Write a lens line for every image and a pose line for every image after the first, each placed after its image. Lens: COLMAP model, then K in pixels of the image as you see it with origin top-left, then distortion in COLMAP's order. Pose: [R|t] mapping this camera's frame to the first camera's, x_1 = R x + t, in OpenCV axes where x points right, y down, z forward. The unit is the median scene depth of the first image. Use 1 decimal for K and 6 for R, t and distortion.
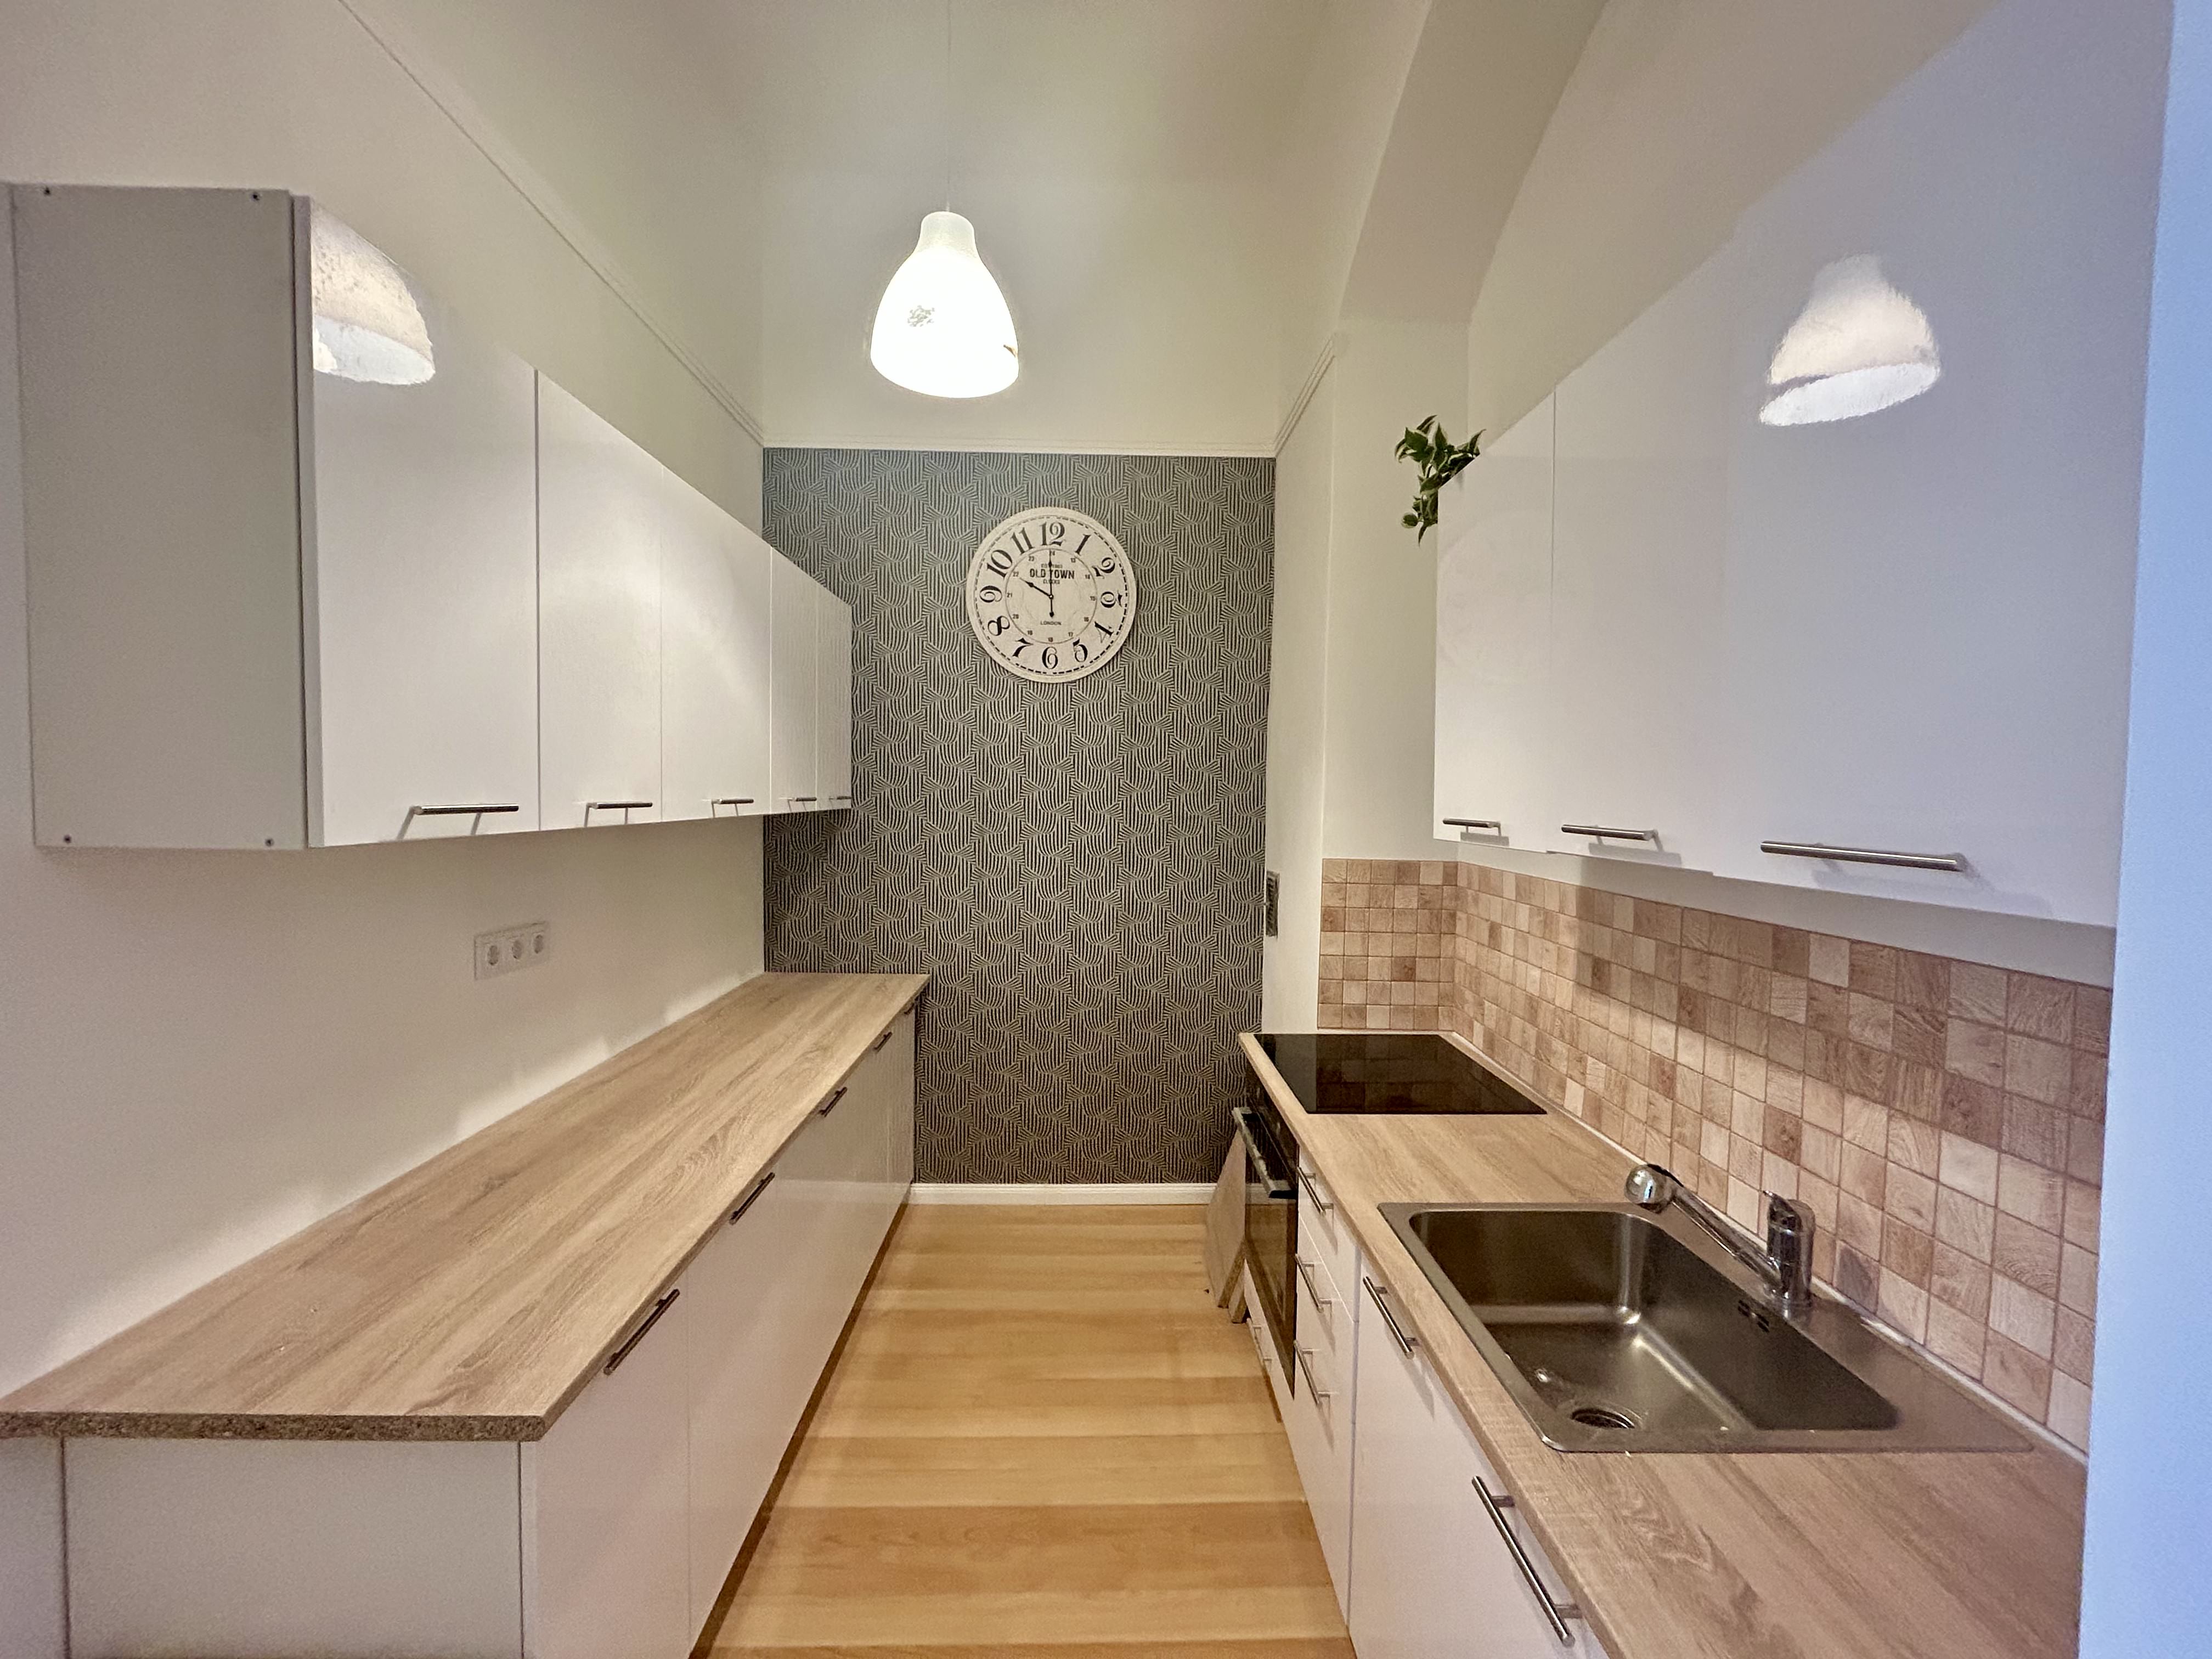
lens RADIAL K [[894.3, 0, 1105.1], [0, 894.3, 826.6], [0, 0, 1]] dist [-0.005207, 0.002960]
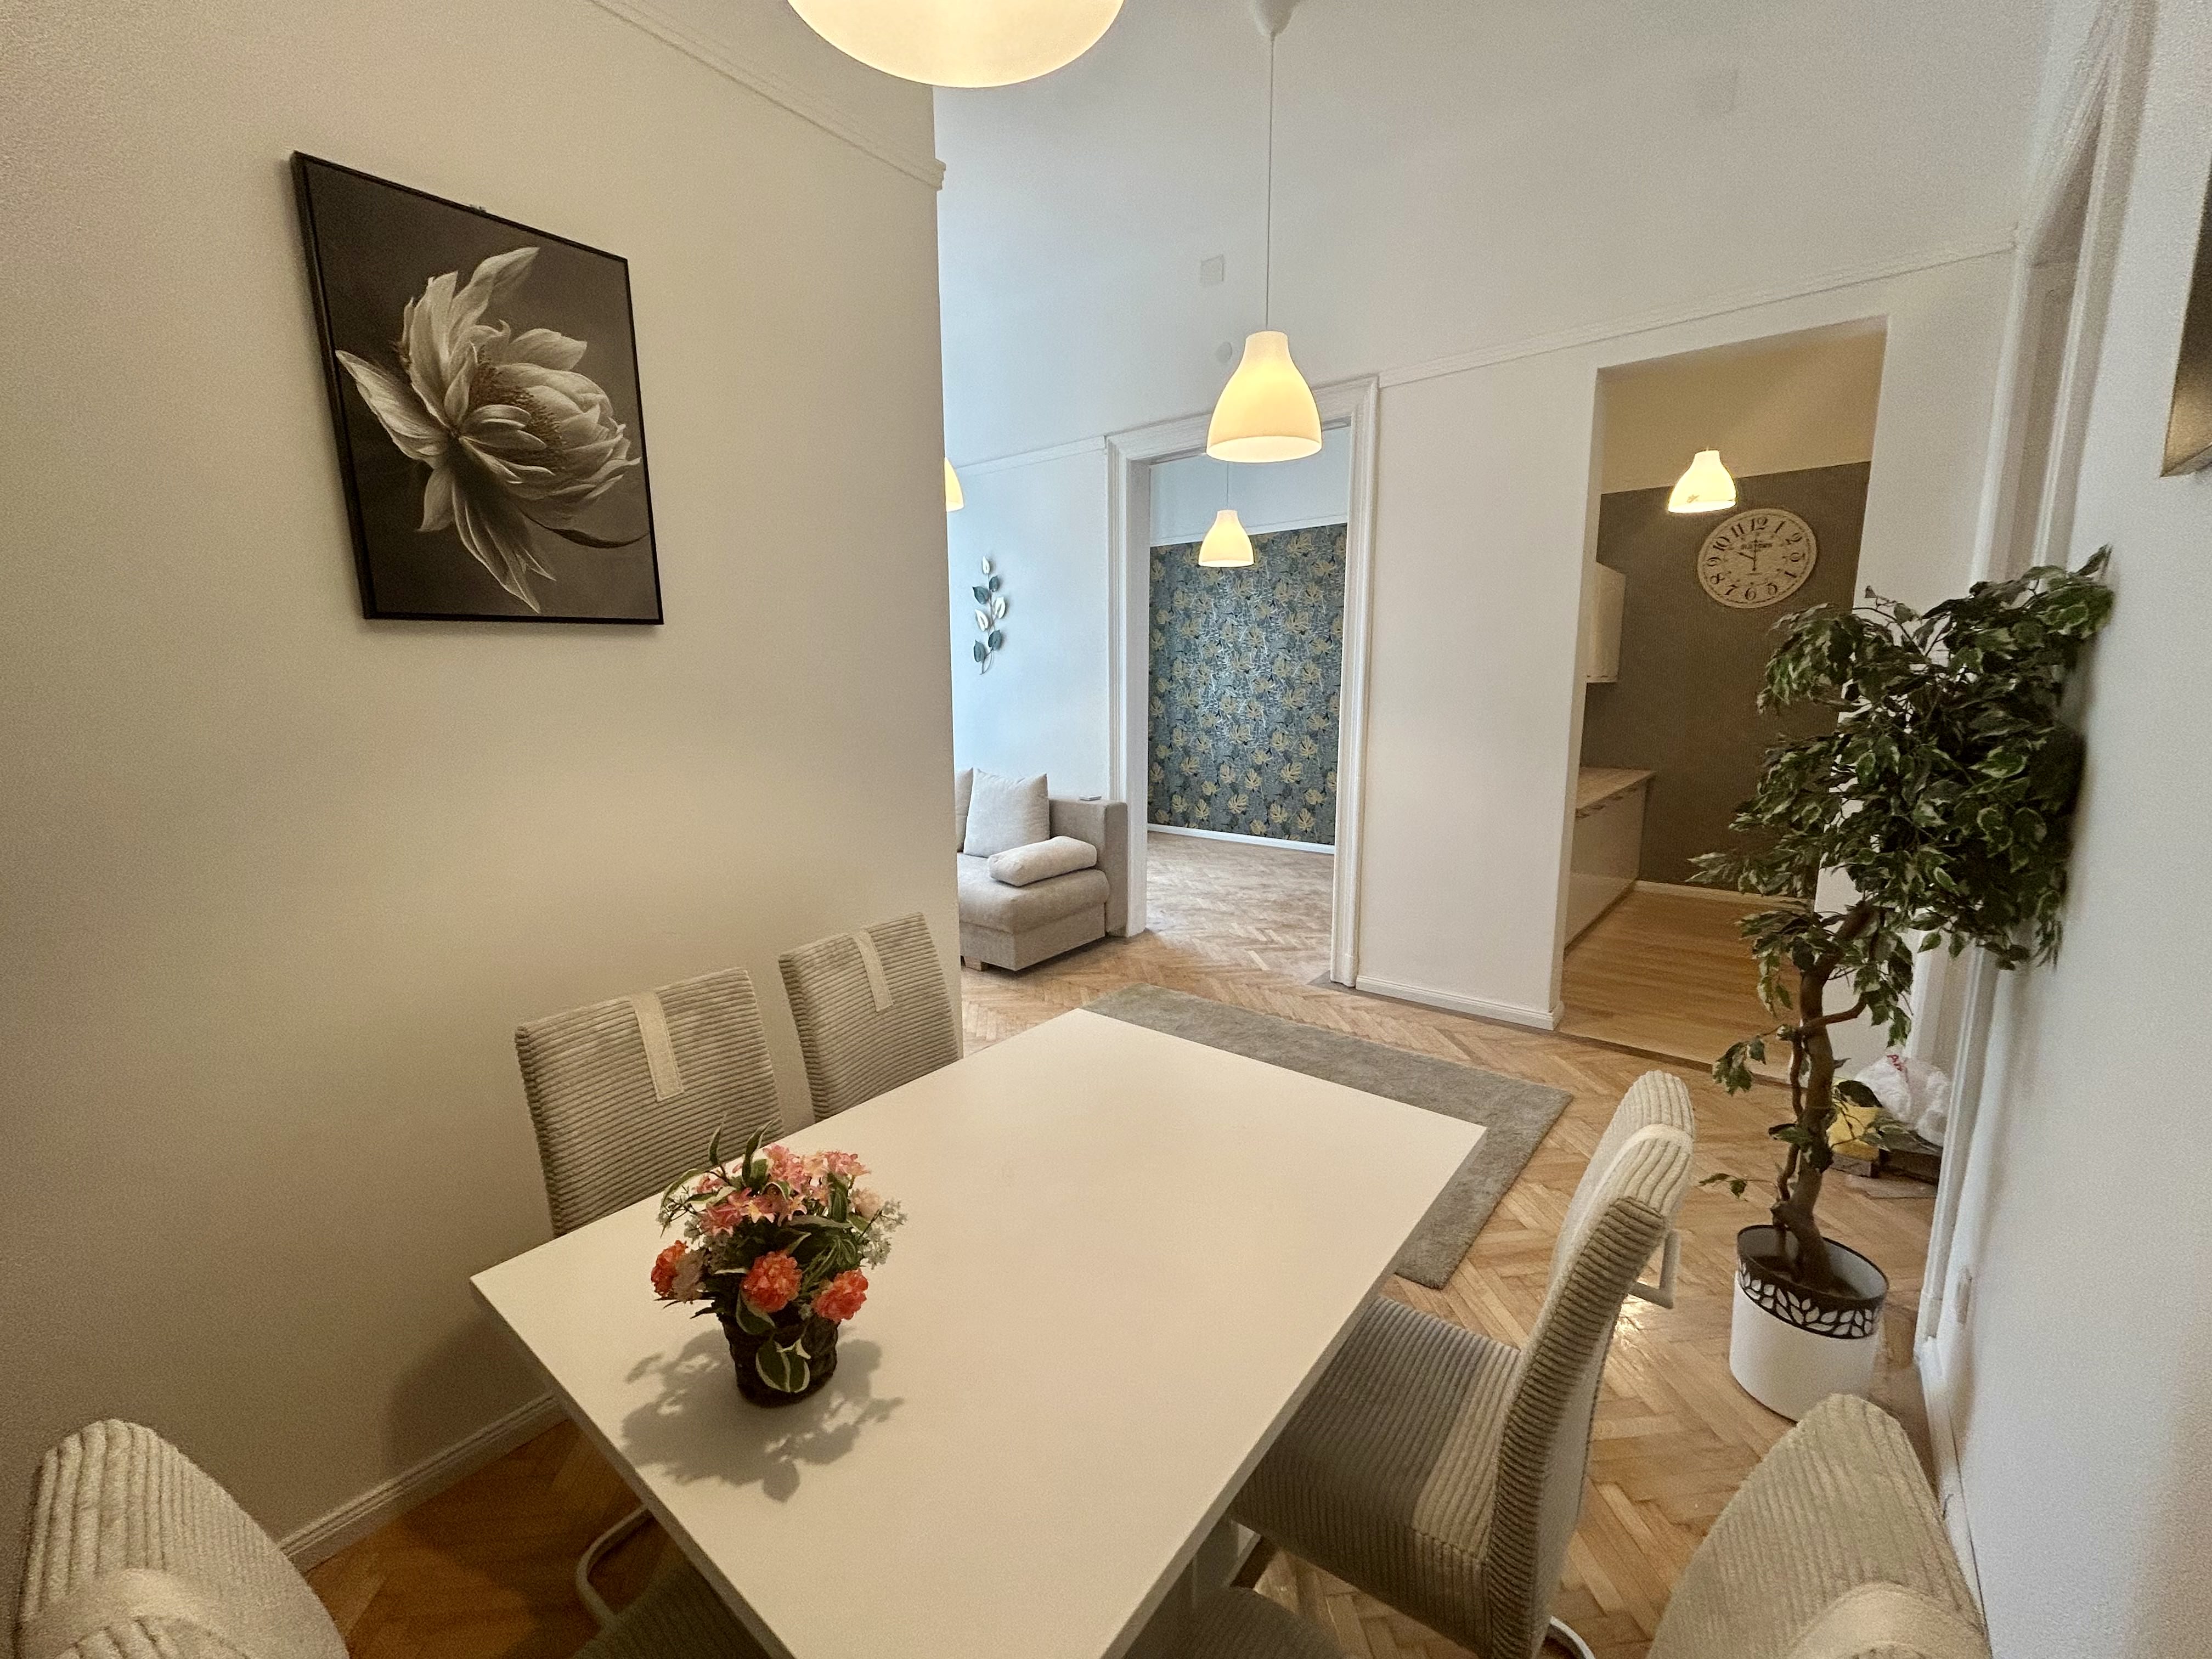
lens RADIAL K [[894.3, 0, 1099.3], [0, 894.3, 831.8], [0, 0, 1]] dist [-0.005207, 0.002960]
pose [[0.767944, 0.089353, -0.634254, 0.192264], [-0.009554, 0.991710, 0.128143, 0.110902], [0.640445, -0.092346, 0.762432, -2.108143]]
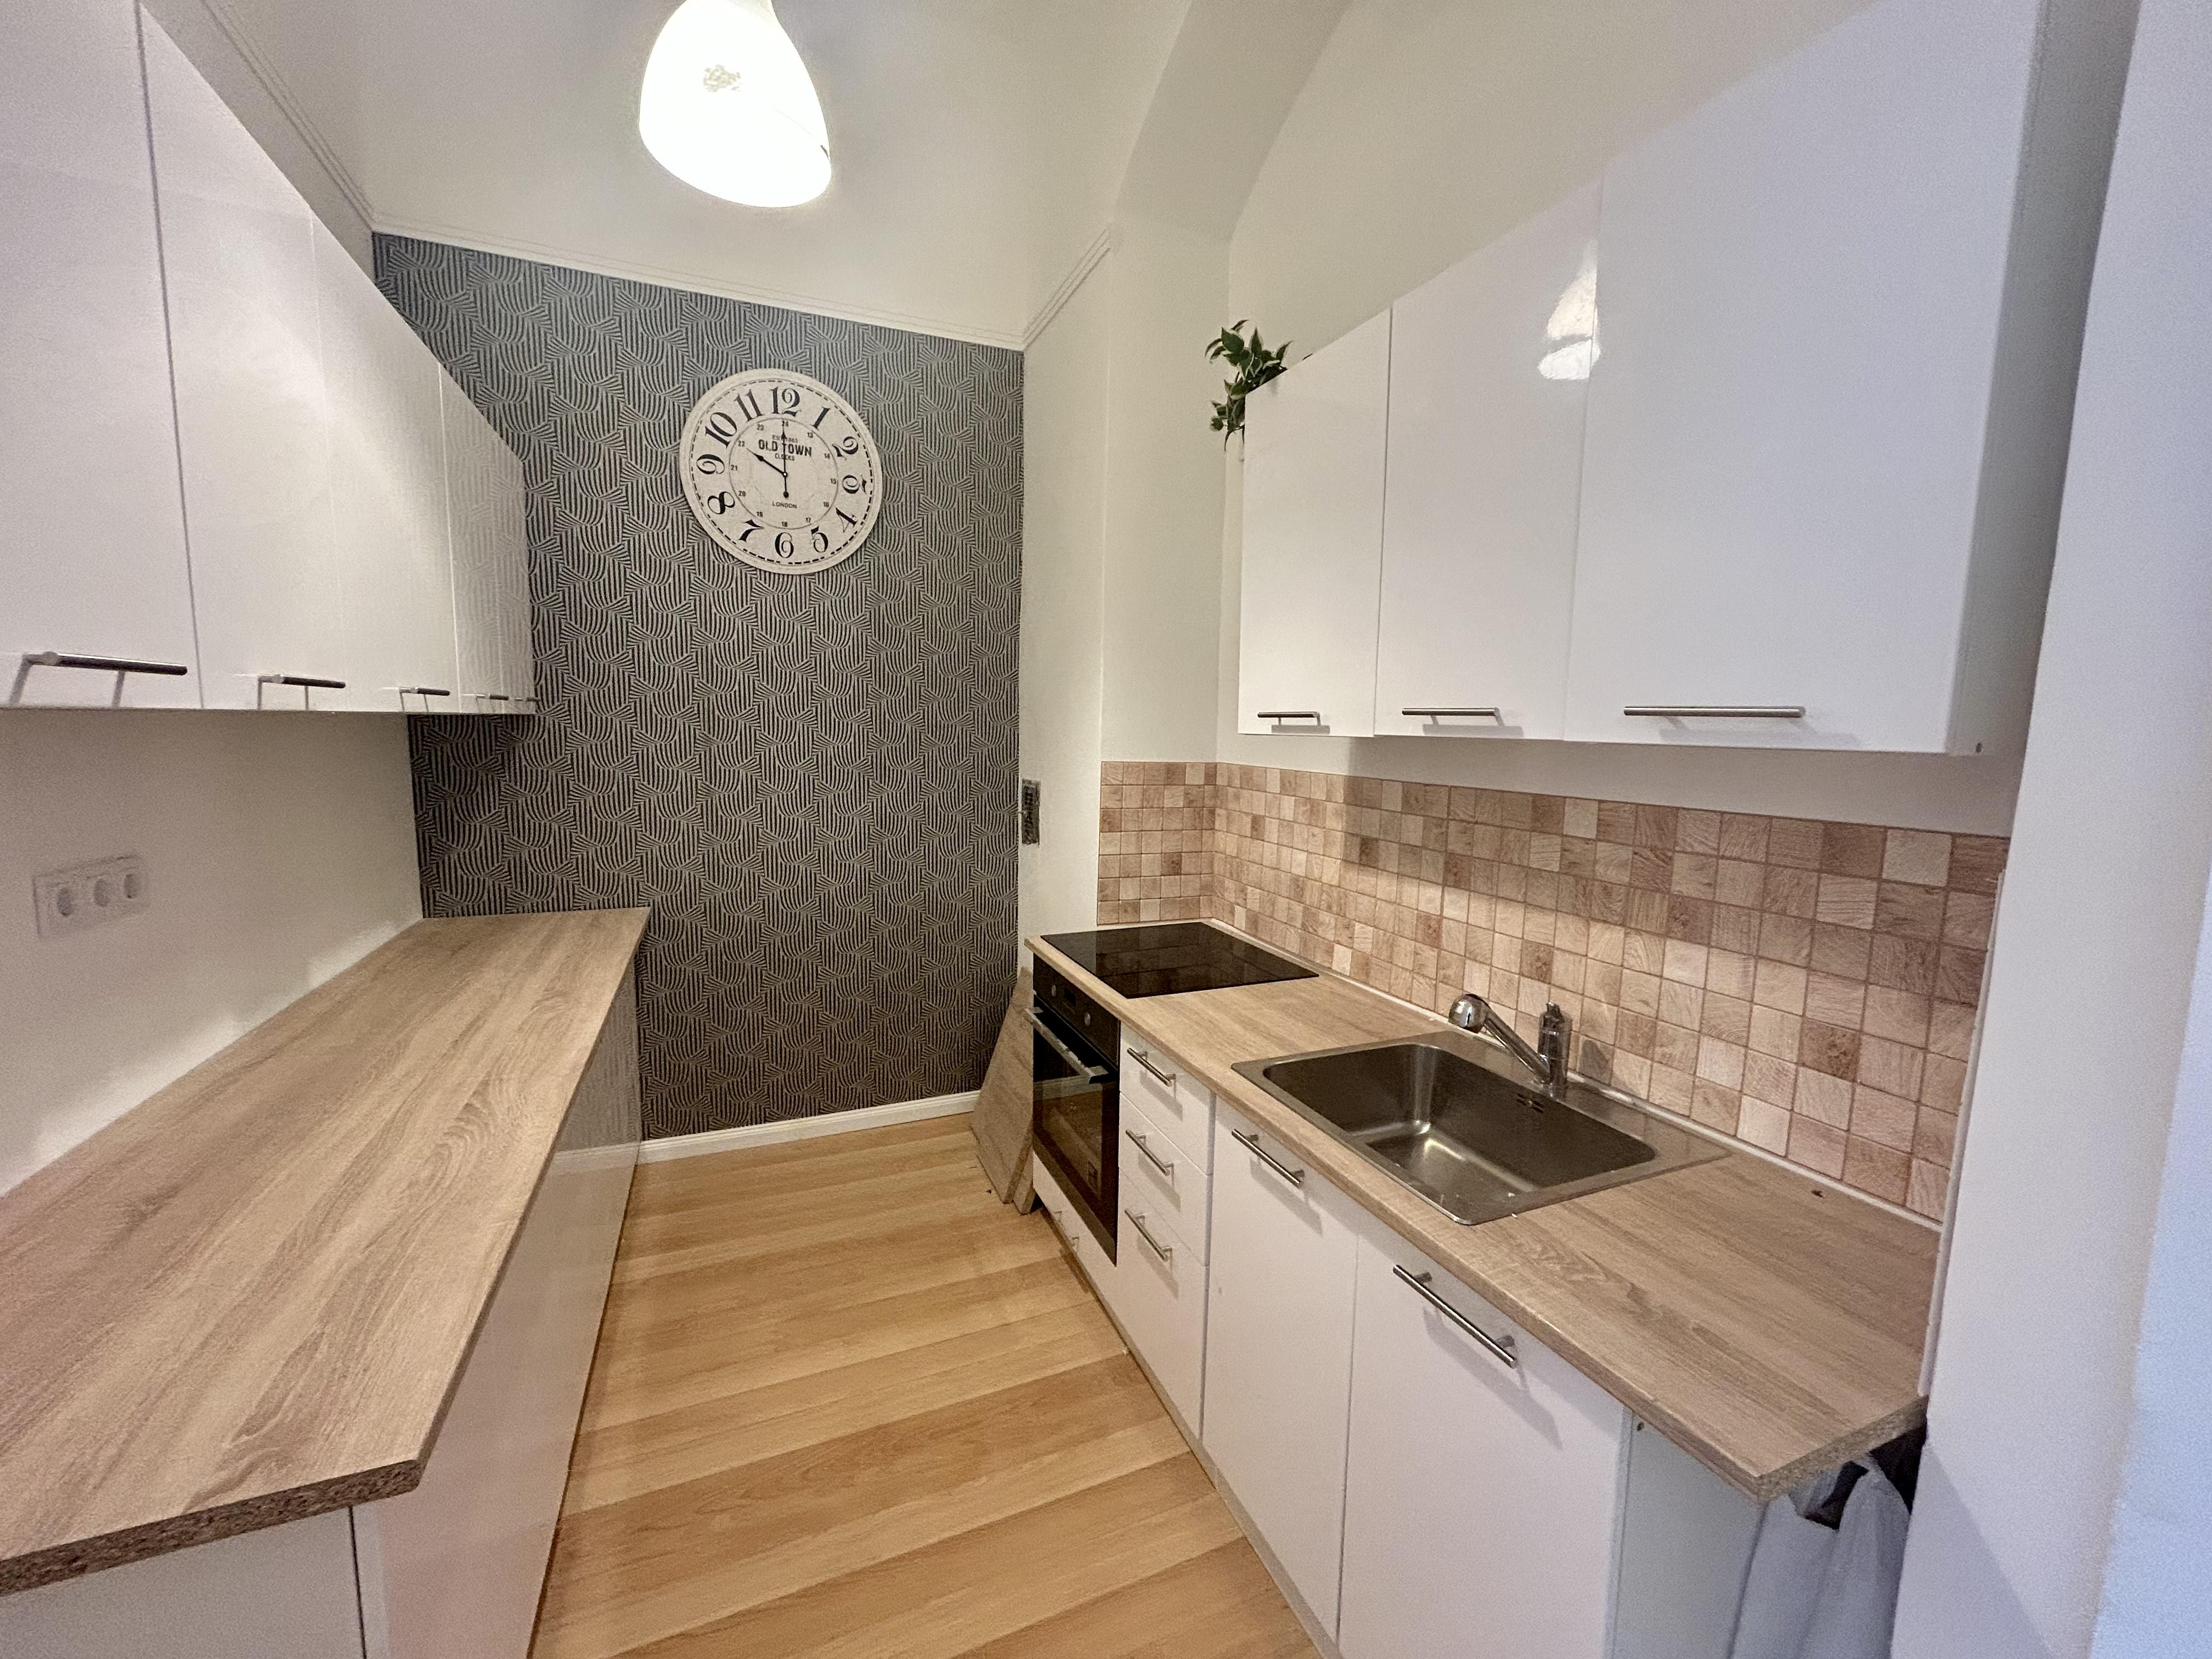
lens RADIAL K [[894.3, 0, 1106.2], [0, 894.3, 827.8], [0, 0, 1]] dist [-0.005207, 0.002960]
pose [[0.928355, -0.040499, 0.369483, -0.180713], [0.009998, 0.996408, 0.084094, 0.034867], [-0.371561, -0.074375, 0.925425, 0.060359]]
